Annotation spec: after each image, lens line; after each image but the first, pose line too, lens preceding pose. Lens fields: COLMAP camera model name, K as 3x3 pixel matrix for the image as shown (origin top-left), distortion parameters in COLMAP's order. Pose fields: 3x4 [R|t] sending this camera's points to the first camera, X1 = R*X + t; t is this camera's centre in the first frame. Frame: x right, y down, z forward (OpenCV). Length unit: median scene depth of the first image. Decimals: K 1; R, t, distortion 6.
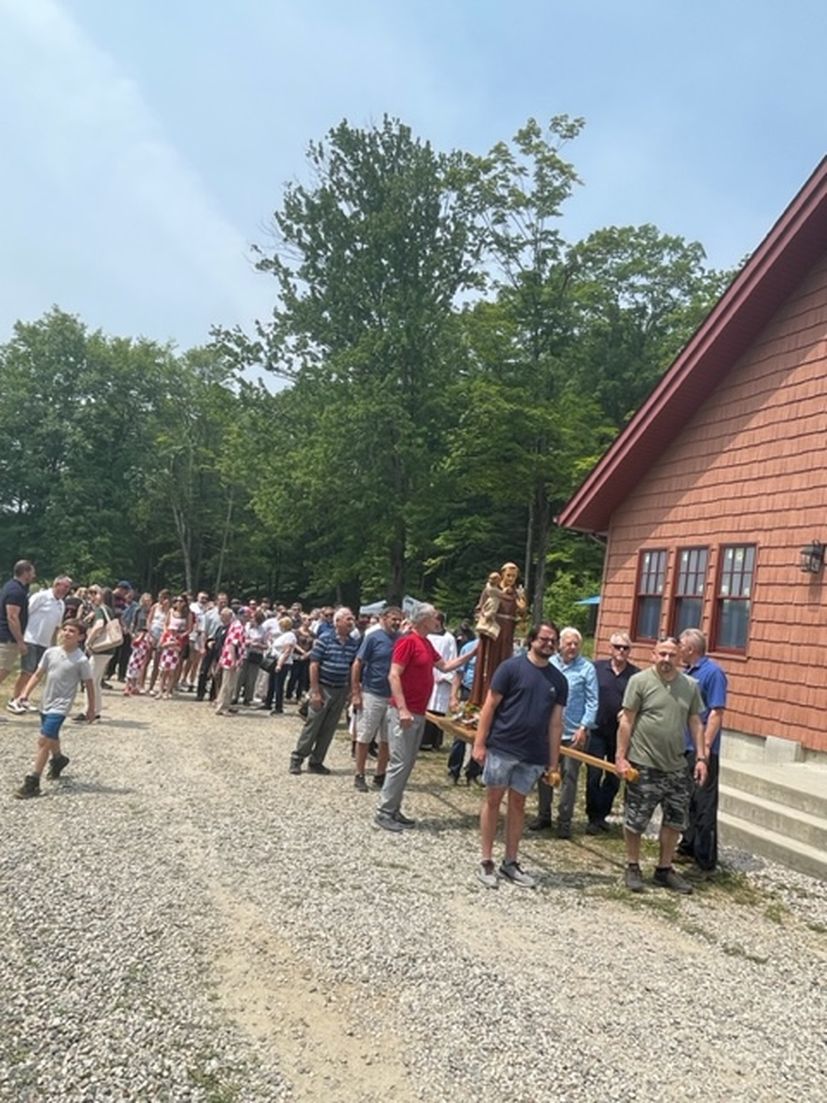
lens RADIAL K [[778.8, 0, 413.7], [0, 778.8, 549.6], [0, 0, 1]] dist [-0.004864, 0.002237]
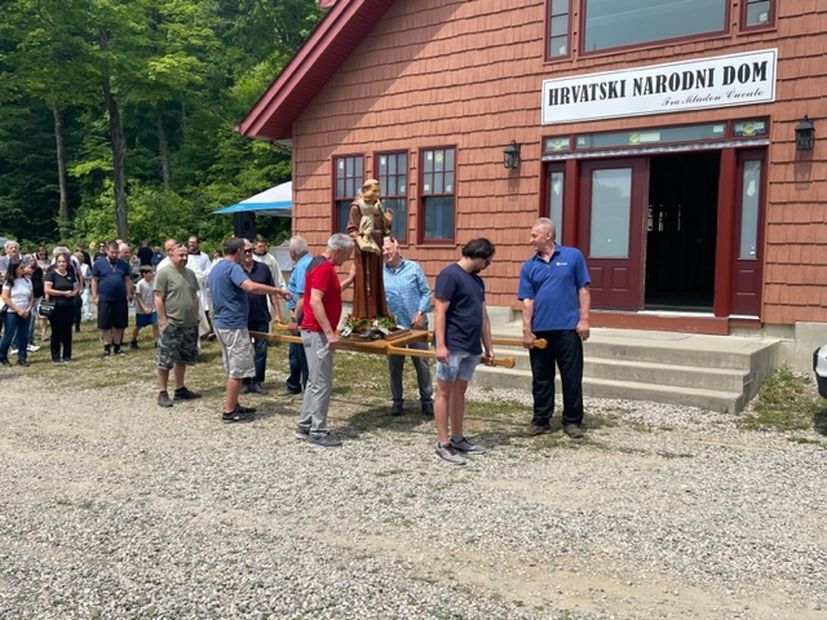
lens RADIAL K [[763.4, 0, 413.0], [0, 763.4, 311.2], [0, 0, 1]] dist [0.047770, 0.000000]
pose [[0.822850, -0.164873, 0.543815, -0.291775], [0.051011, 0.974553, 0.218278, -0.020929], [-0.565964, -0.151869, 0.810321, 0.088998]]
